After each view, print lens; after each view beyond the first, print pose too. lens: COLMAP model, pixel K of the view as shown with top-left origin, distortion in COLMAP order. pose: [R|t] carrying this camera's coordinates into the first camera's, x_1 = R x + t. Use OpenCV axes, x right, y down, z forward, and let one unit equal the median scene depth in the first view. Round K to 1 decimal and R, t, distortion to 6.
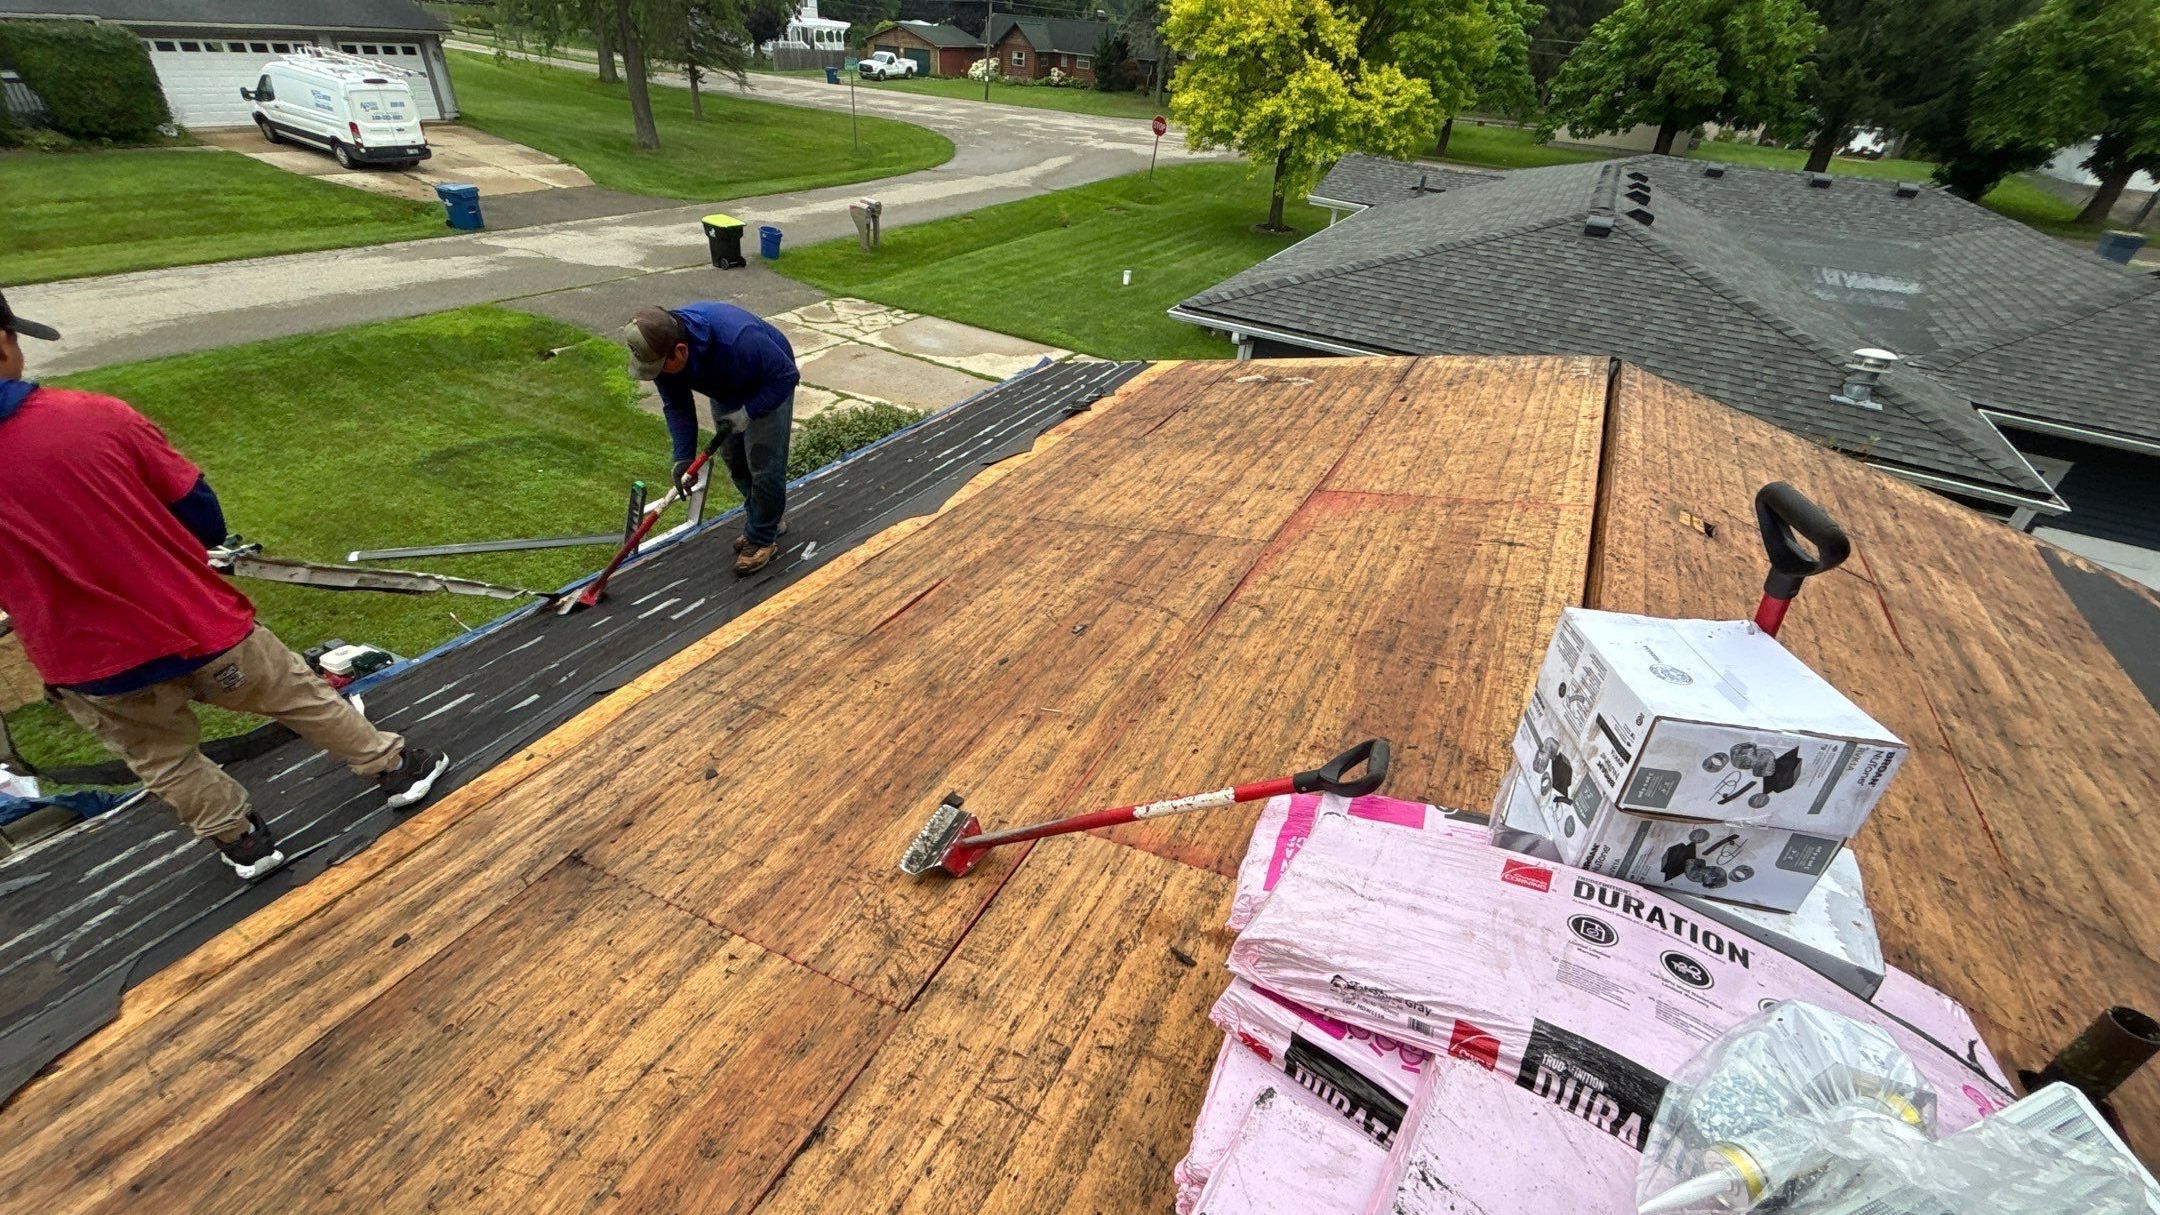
lens RADIAL K [[871.5, 0, 1084.0], [0, 871.5, 604.8], [0, 0, 1]] dist [-0.000760, 0.001059]
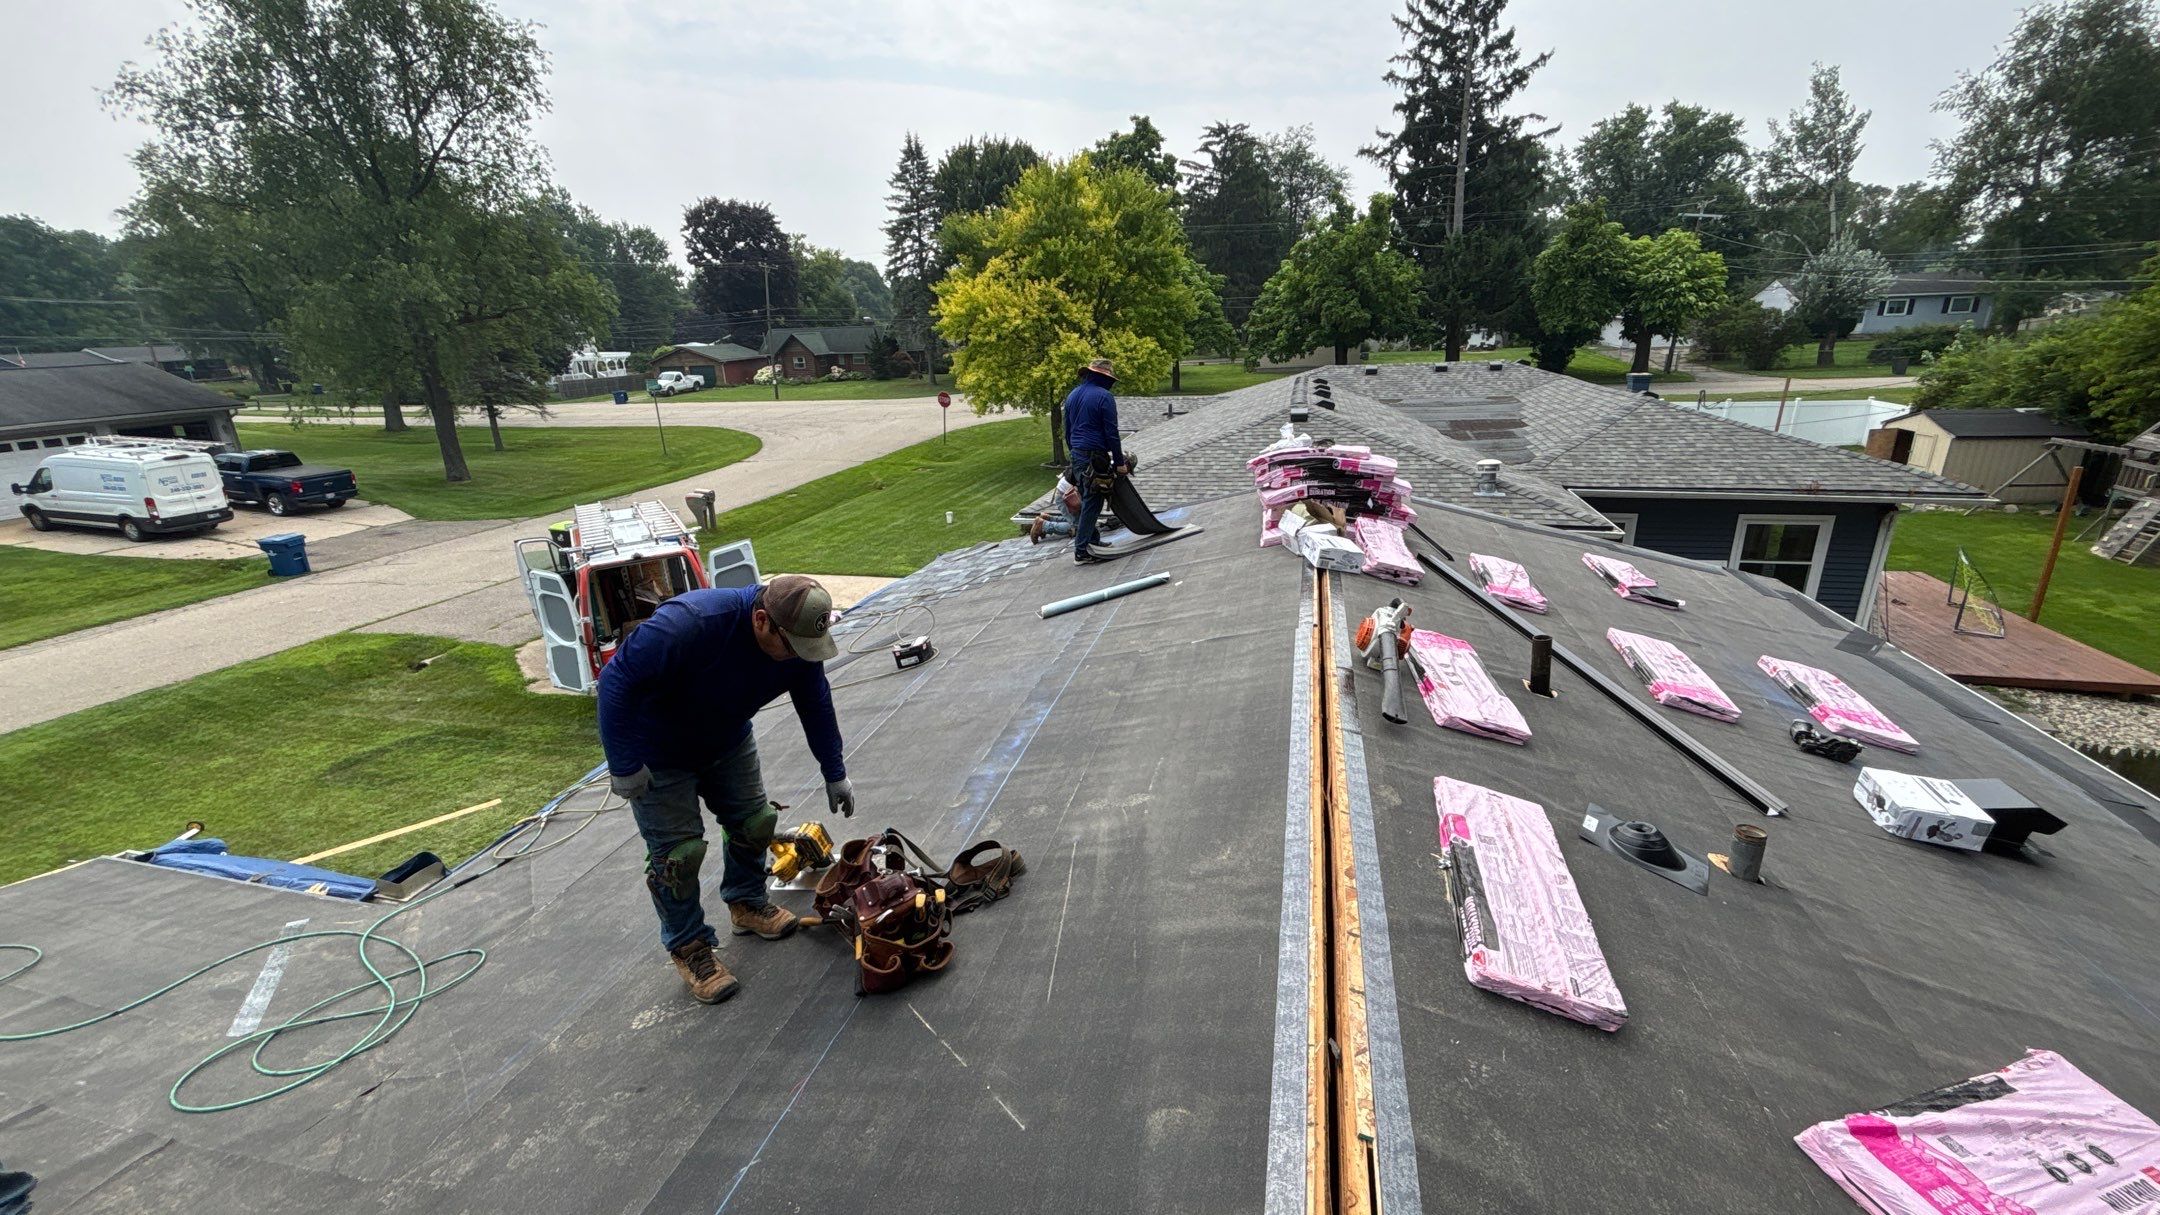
lens RADIAL K [[871.5, 0, 1084.0], [0, 871.5, 604.8], [0, 0, 1]] dist [-0.000760, 0.001059]
pose [[0.961498, -0.179898, 0.207747, -0.069695], [0.228218, 0.943839, -0.238923, 0.089798], [-0.153098, 0.277136, 0.948555, -0.154082]]
